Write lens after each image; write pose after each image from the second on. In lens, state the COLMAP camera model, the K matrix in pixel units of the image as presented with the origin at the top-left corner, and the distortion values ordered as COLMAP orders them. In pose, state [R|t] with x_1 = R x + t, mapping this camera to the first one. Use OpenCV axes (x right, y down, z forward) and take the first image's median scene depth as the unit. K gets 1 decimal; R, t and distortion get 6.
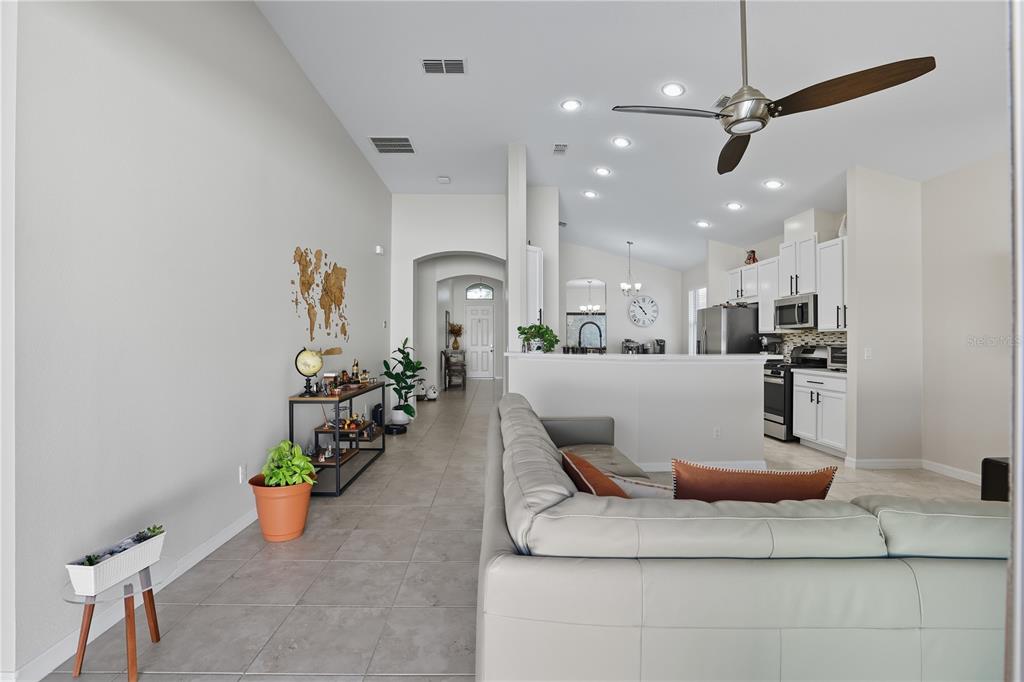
lens RADIAL K [[462.0, 0, 493.2], [0, 462.0, 342.3], [0, 0, 1]] dist [-0.065940, 0.012225]
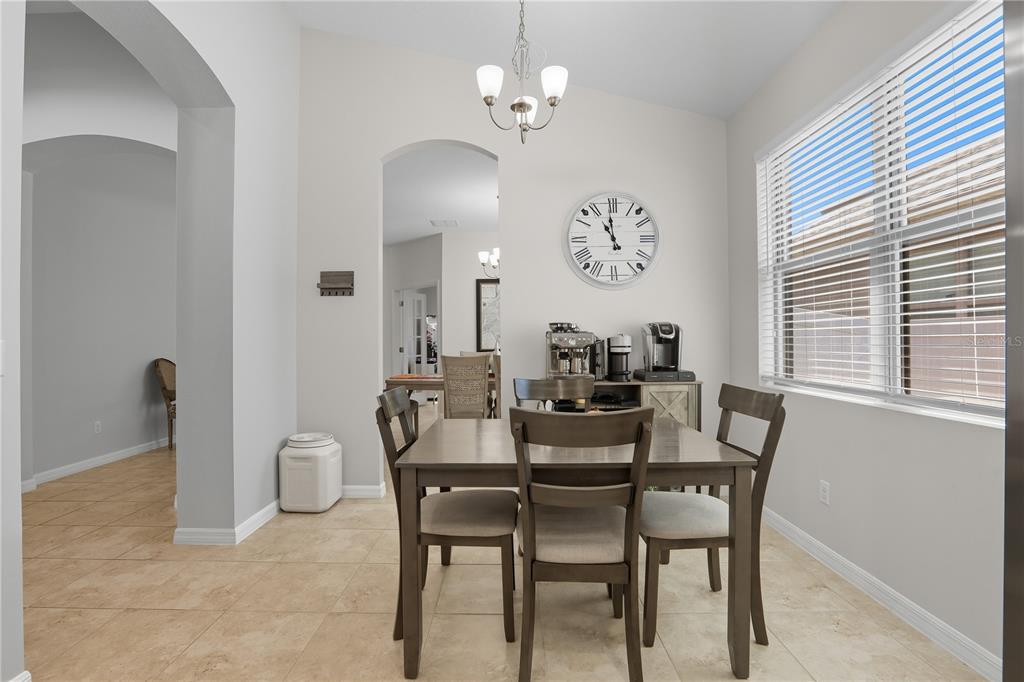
lens RADIAL K [[474.2, 0, 504.1], [0, 474.2, 339.5], [0, 0, 1]] dist [-0.061672, 0.025410]
pose [[0.999961, -0.008239, -0.003246, 0.465953], [0.008216, 0.999942, -0.007034, 0.011211], [0.003304, 0.007007, 0.999970, 1.231781]]
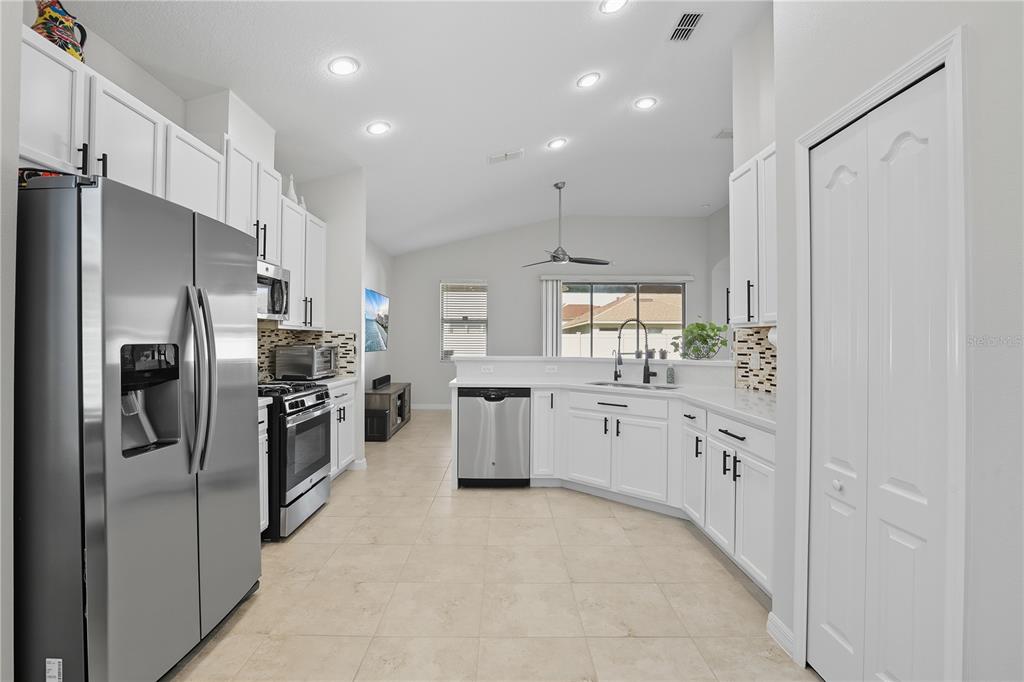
lens RADIAL K [[474.2, 0, 504.1], [0, 474.2, 339.5], [0, 0, 1]] dist [-0.061672, 0.025410]
pose [[-0.999957, -0.004815, -0.007928, 0.390779], [-0.004803, 0.999987, -0.001469, -0.008717], [0.007935, -0.001431, -0.999967, 1.618735]]
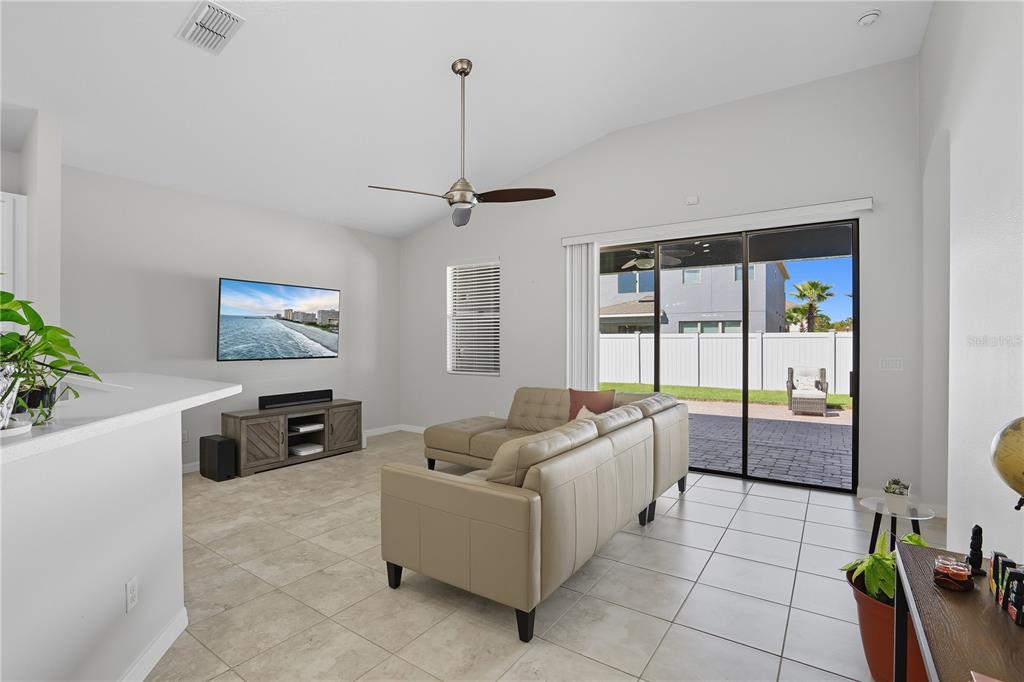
lens RADIAL K [[474.2, 0, 504.1], [0, 474.2, 339.5], [0, 0, 1]] dist [-0.061672, 0.025410]
pose [[-0.823720, -0.004561, 0.566978, -0.184546], [-0.002922, 0.999989, 0.003799, -0.022136], [-0.566989, 0.001473, -0.823724, 0.927938]]
